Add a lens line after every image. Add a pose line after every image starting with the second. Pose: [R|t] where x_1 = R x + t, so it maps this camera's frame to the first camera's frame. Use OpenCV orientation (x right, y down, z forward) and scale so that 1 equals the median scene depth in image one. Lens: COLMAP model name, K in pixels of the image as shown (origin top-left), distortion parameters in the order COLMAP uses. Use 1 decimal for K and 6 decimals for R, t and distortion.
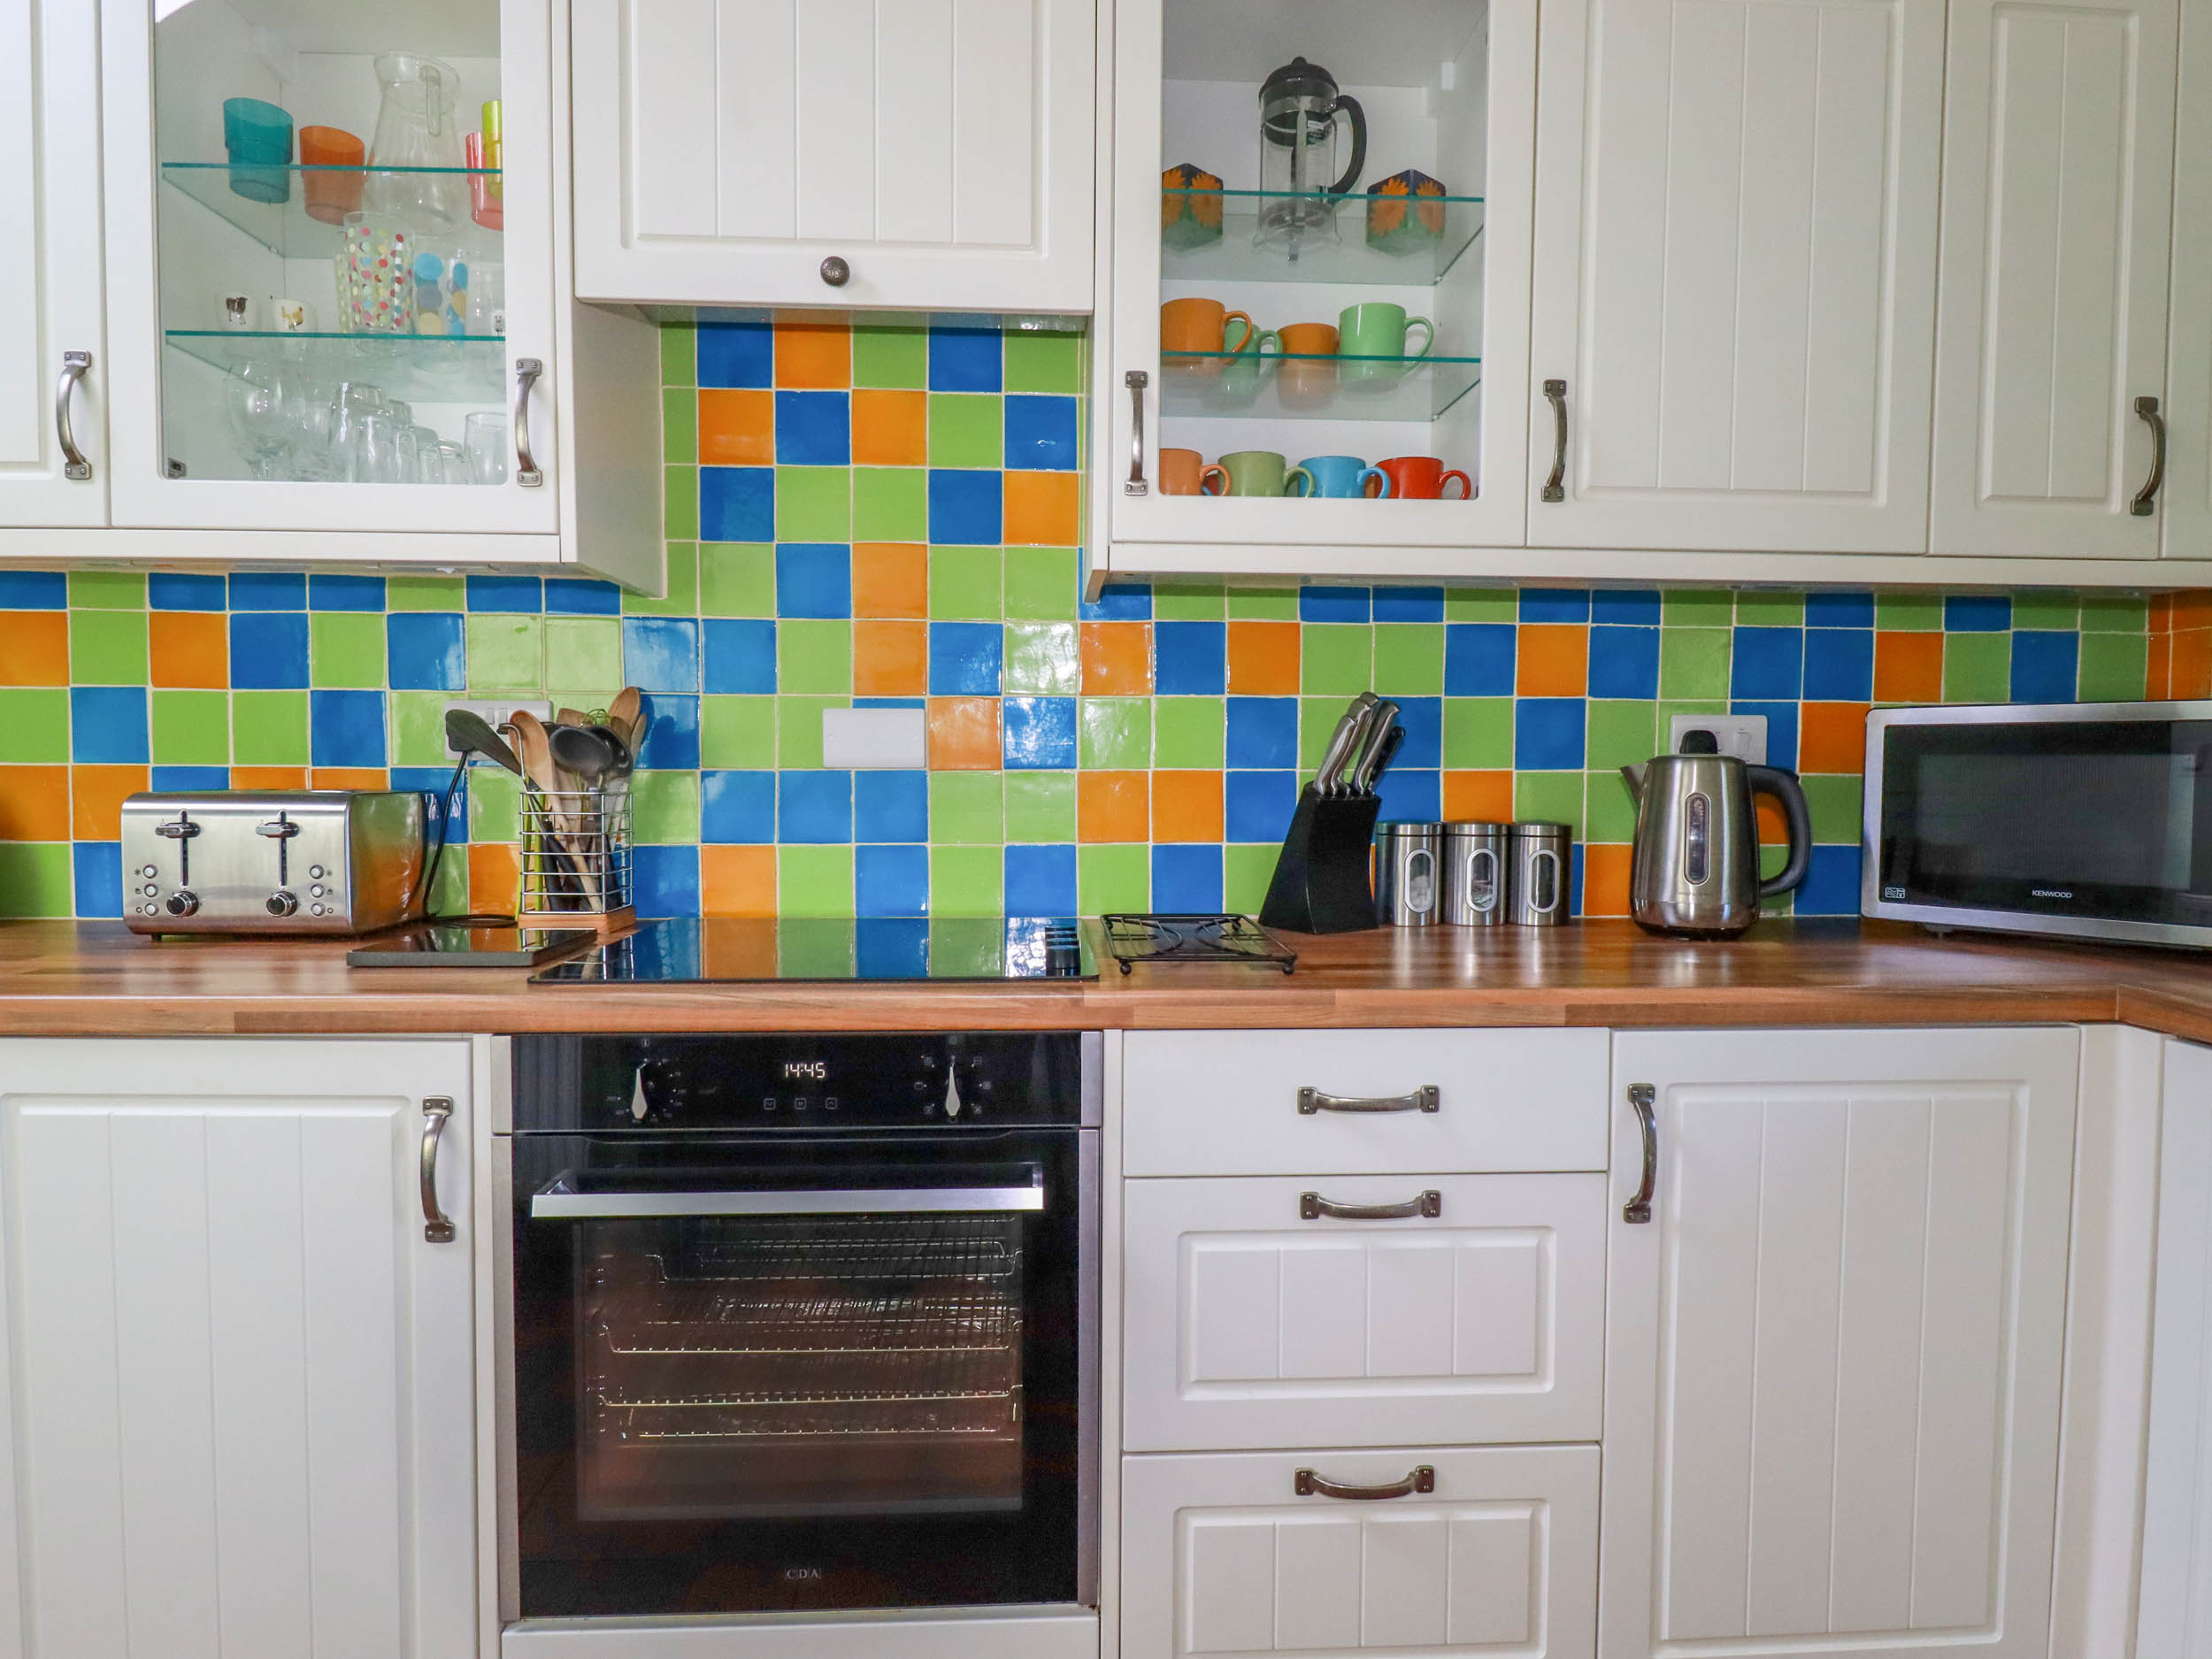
lens RADIAL K [[1276.3, 0, 1105.9], [0, 1276.3, 819.1], [0, 0, 1]] dist [0.003886, 0.000438]
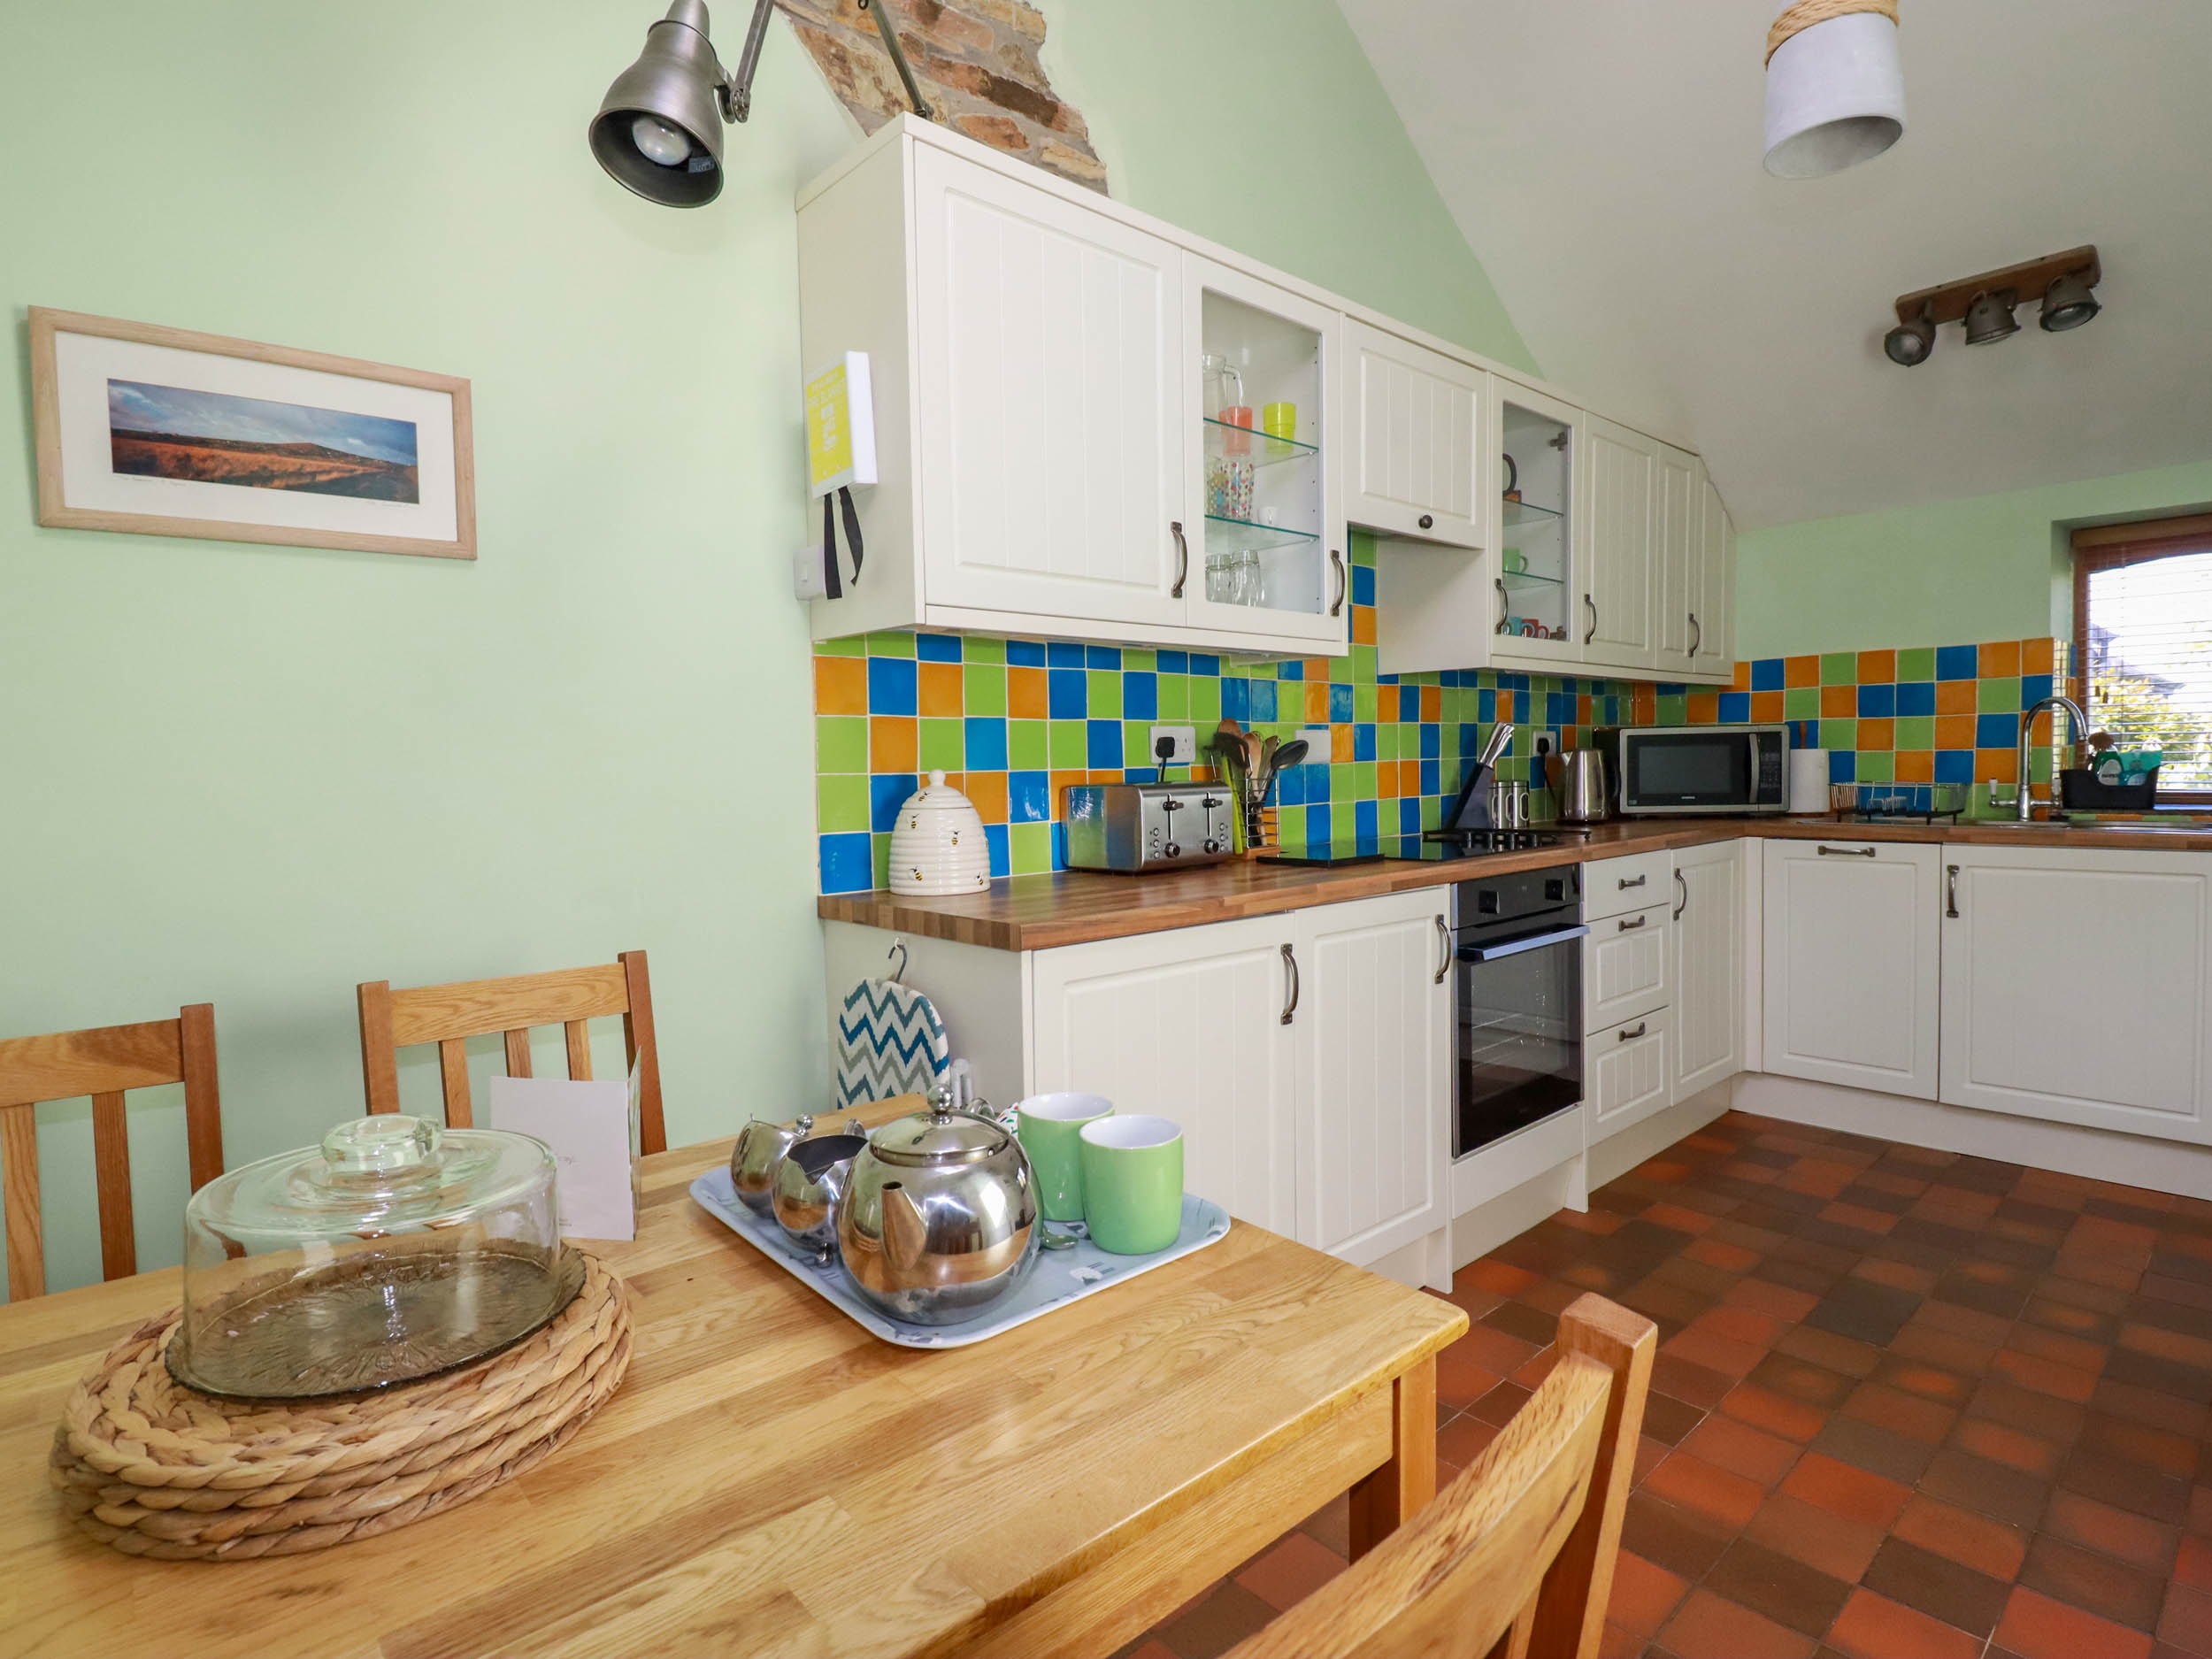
lens RADIAL K [[1147.1, 0, 1100.7], [0, 1147.1, 816.7], [0, 0, 1]] dist [0.002190, -0.014573]
pose [[0.772099, -0.052252, 0.633350, -1.501535], [0.055888, 0.998336, 0.014233, -0.002987], [-0.633040, 0.024407, 0.773734, -0.080603]]
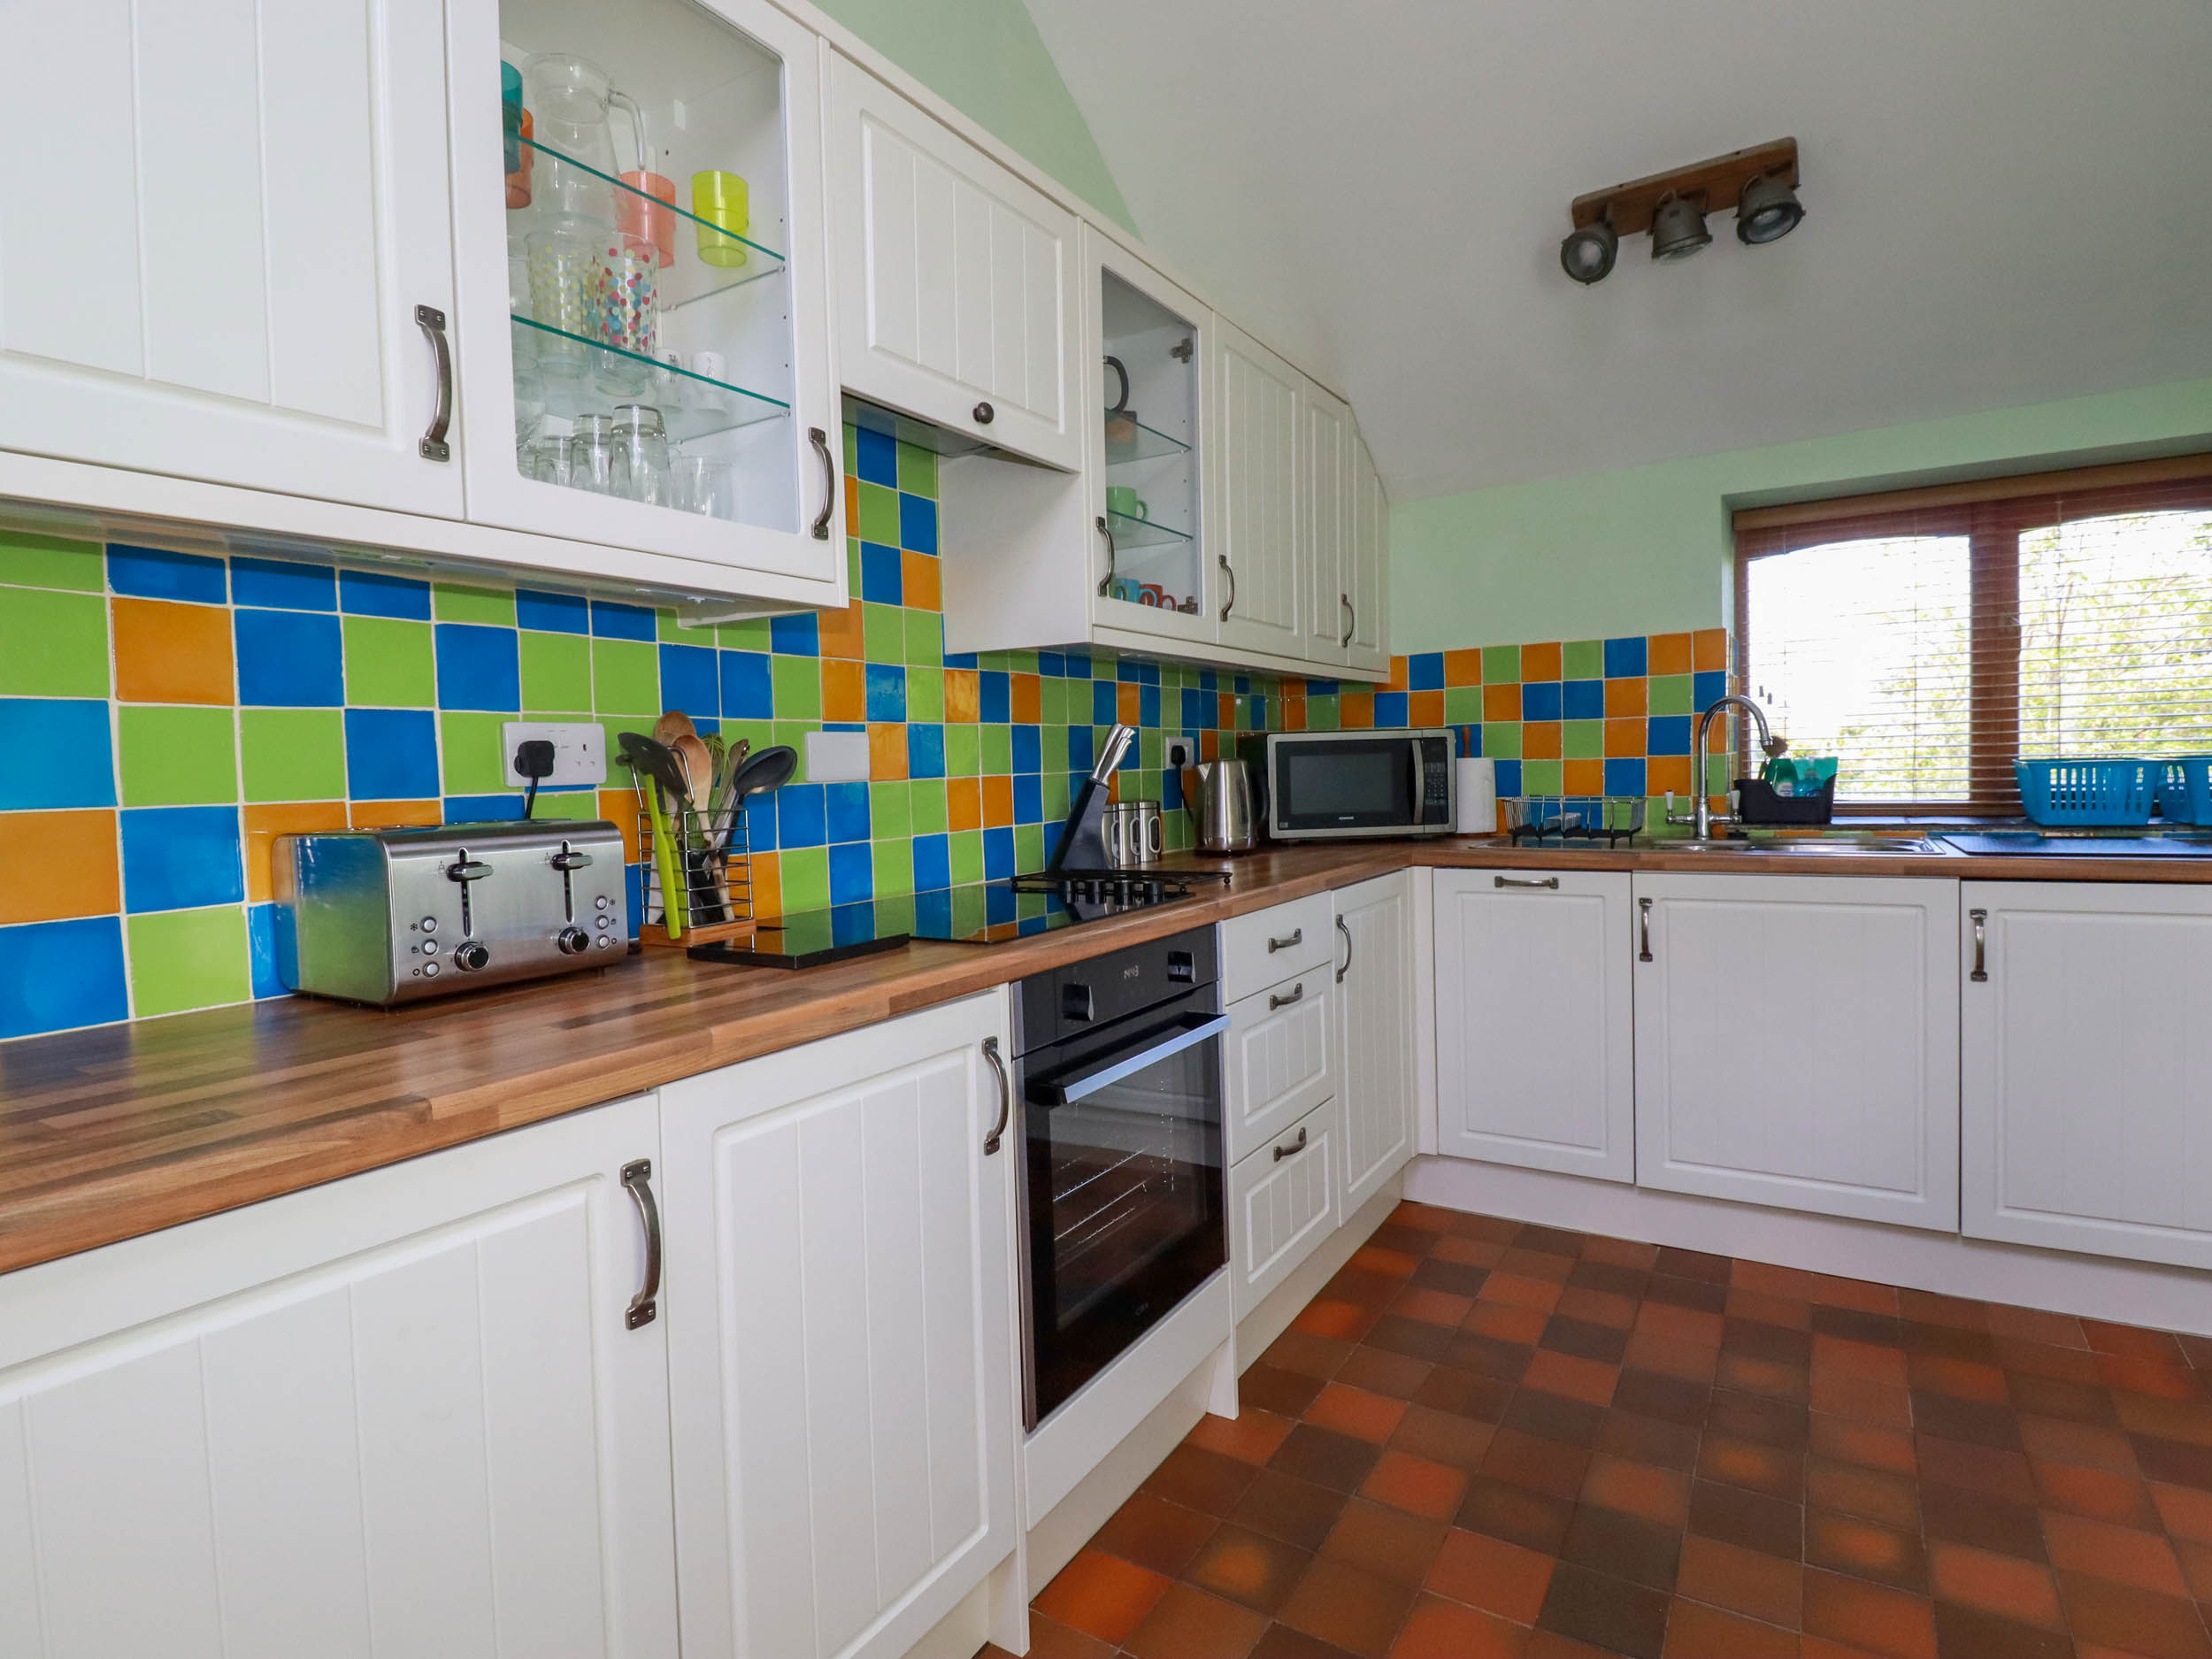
lens RADIAL K [[1147.1, 0, 1100.7], [0, 1147.1, 816.7], [0, 0, 1]] dist [0.002190, -0.014573]
pose [[0.569333, -0.057857, 0.820069, -0.960650], [0.070797, 0.997265, 0.021208, -0.012173], [-0.819053, 0.045984, 0.571872, 0.178930]]
